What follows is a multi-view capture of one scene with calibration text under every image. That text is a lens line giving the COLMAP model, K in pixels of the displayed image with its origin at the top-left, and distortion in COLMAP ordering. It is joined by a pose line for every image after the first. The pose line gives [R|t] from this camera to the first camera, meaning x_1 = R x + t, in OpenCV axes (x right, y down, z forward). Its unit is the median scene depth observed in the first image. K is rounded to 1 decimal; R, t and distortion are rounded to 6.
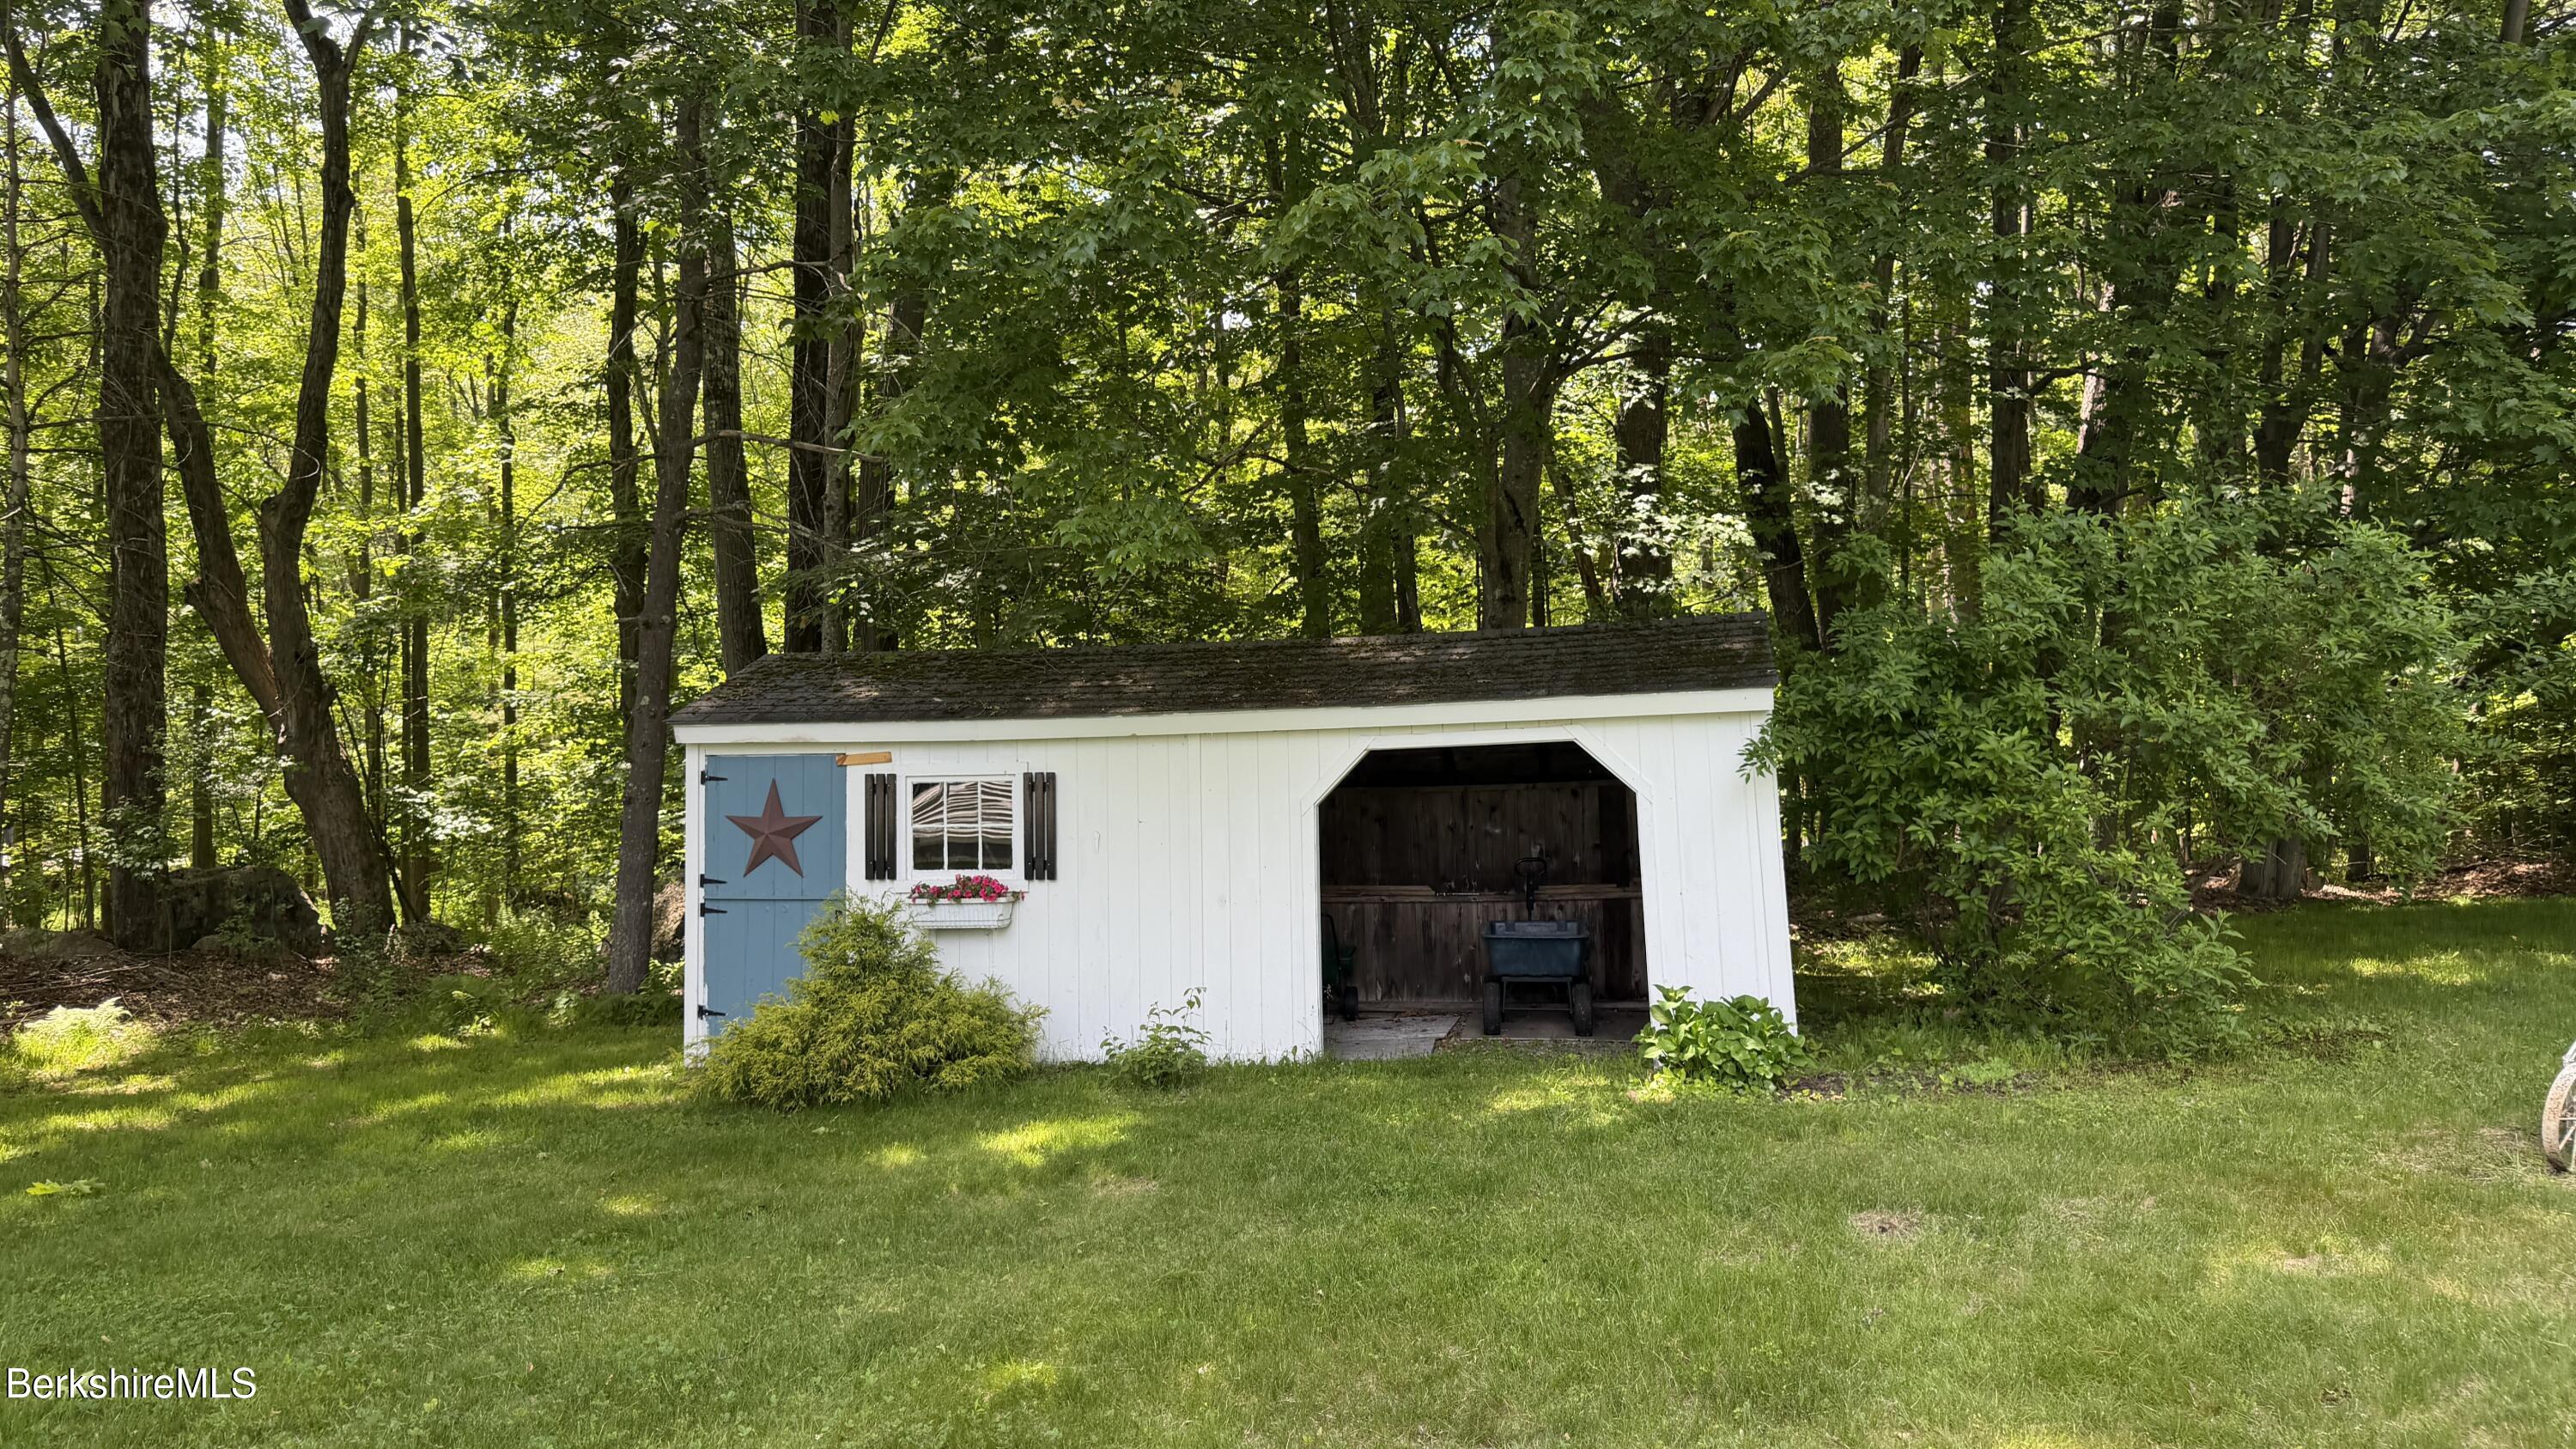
lens RADIAL K [[1824.6, 0, 1302.3], [0, 1824.6, 734.0], [0, 0, 1]] dist [0.013523, -0.000735]
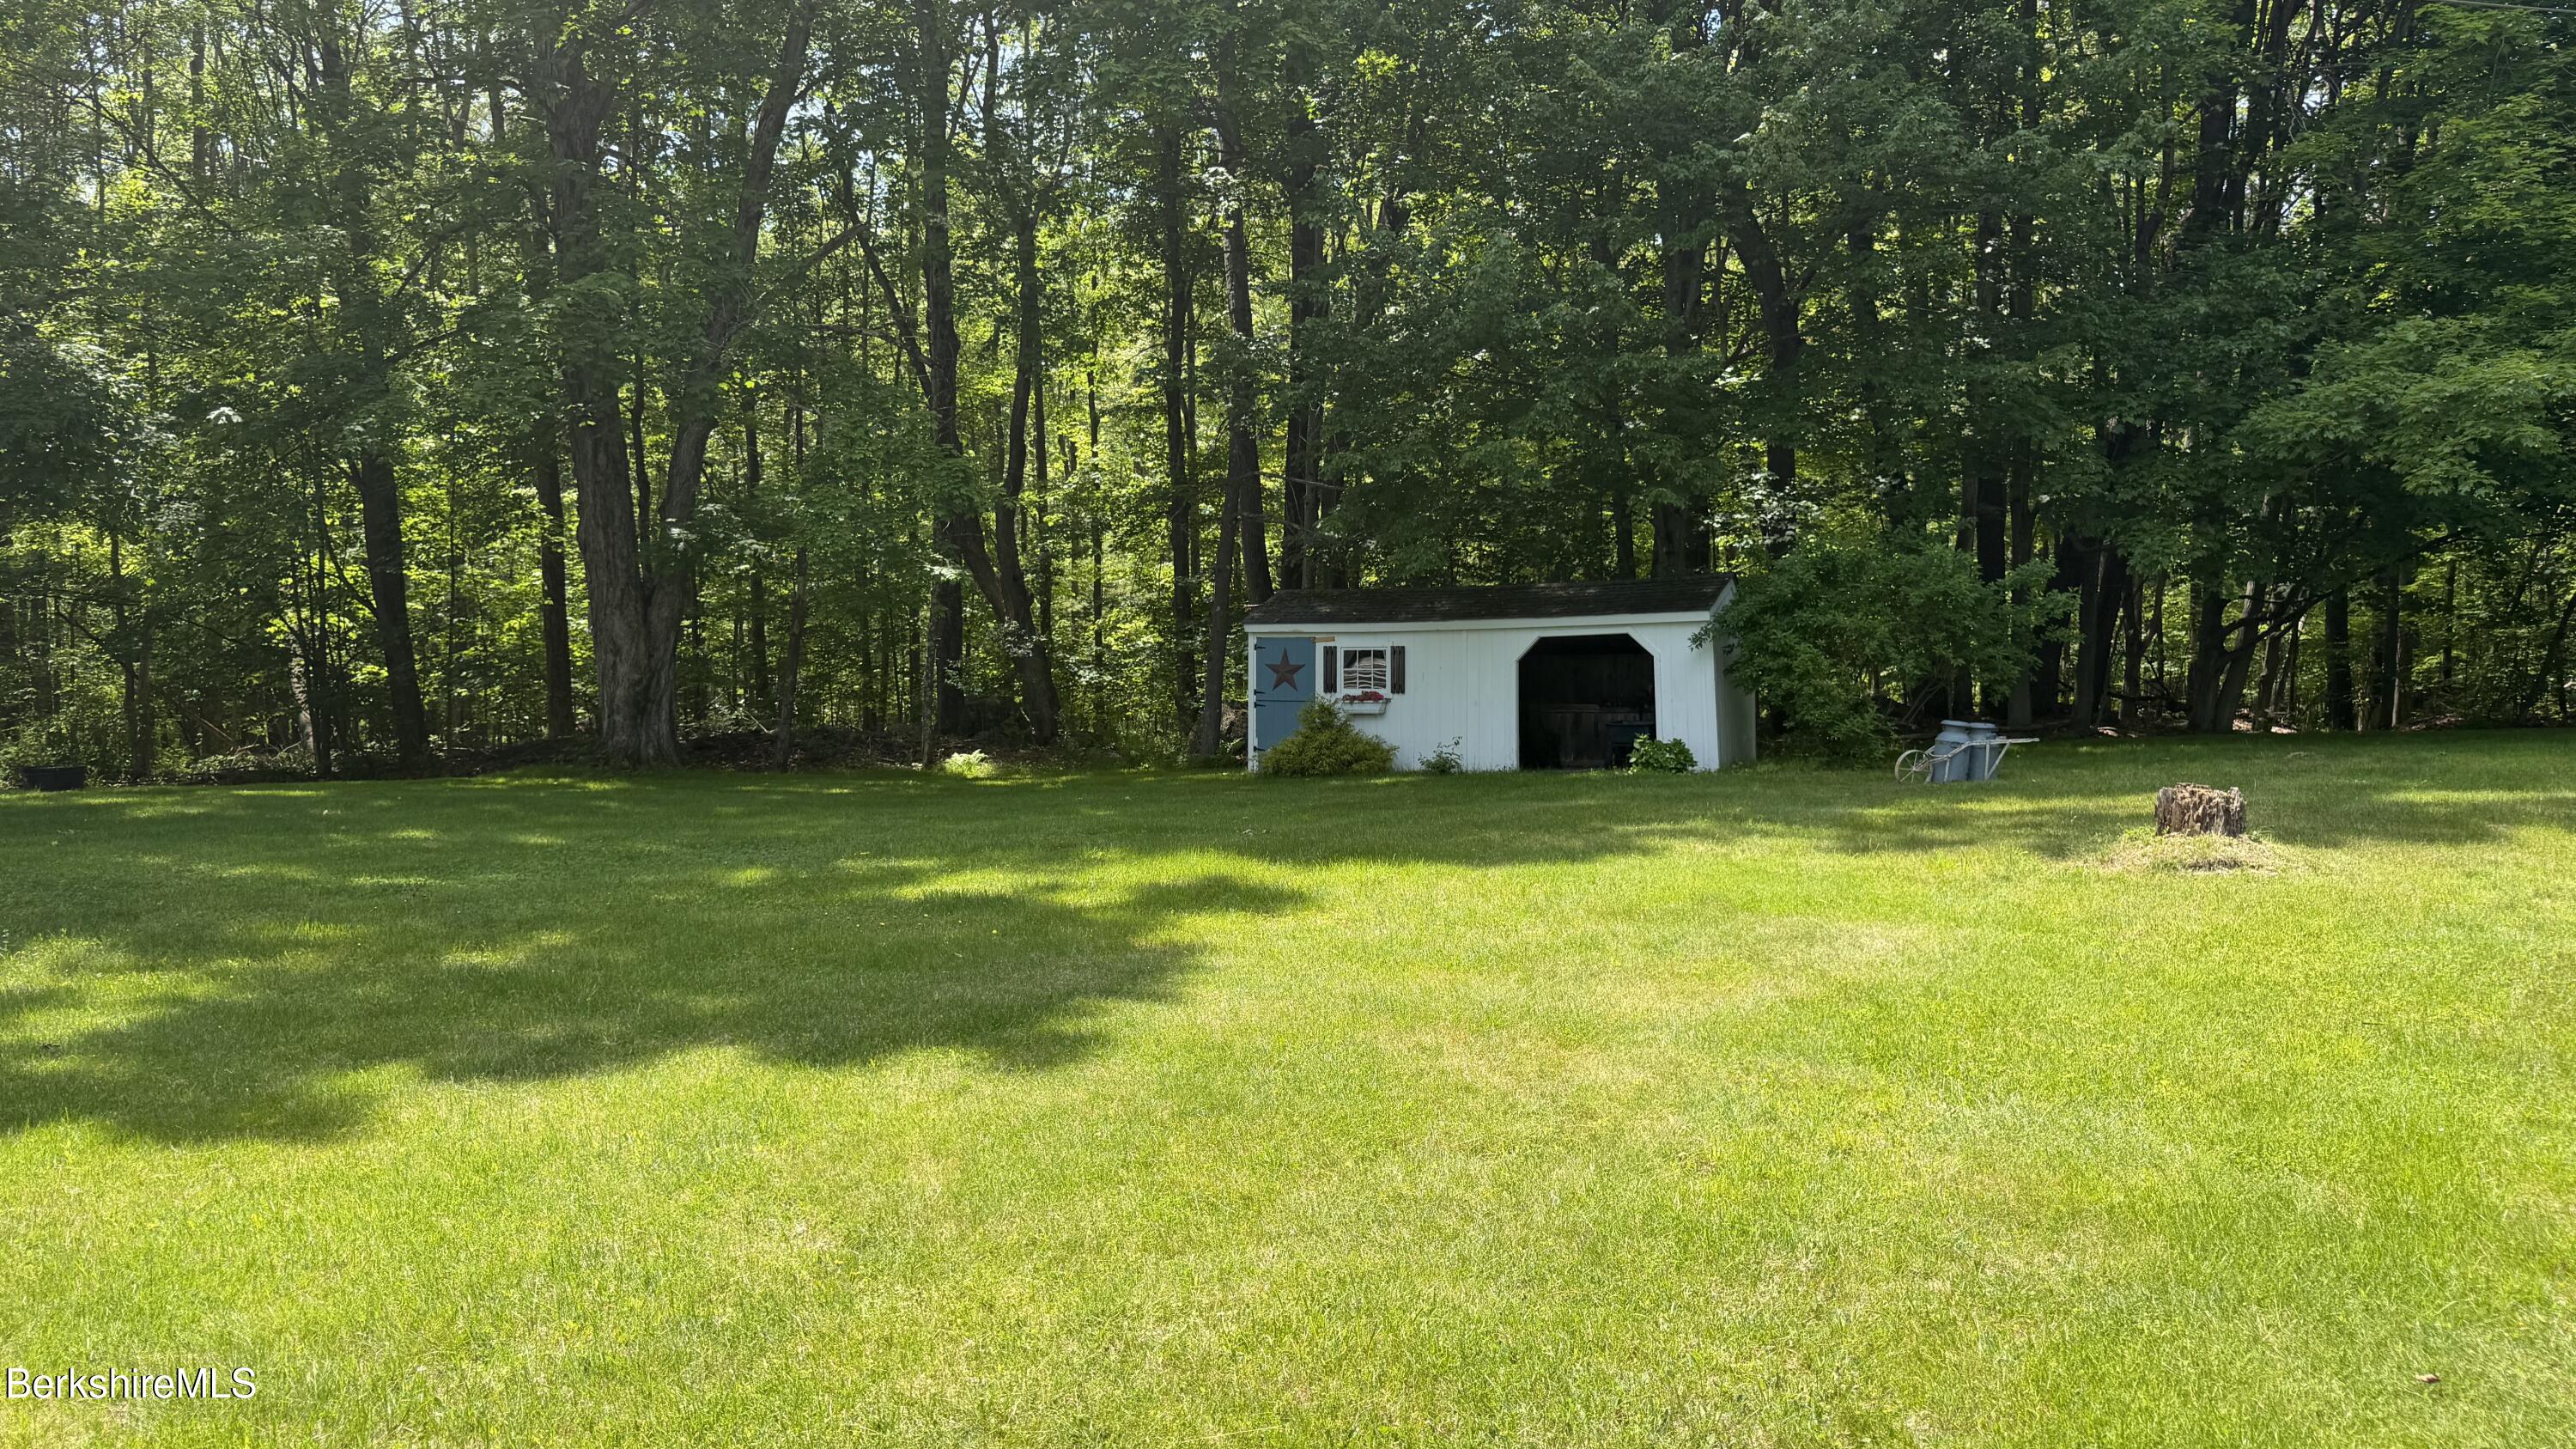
lens RADIAL K [[1824.6, 0, 1288.7], [0, 1824.6, 728.7], [0, 0, 1]] dist [0.013523, -0.000735]
pose [[0.966831, 0.020268, -0.254611, 0.309495], [-0.004225, 0.997979, 0.063402, -0.020085], [0.255382, -0.060223, 0.964963, -1.253375]]
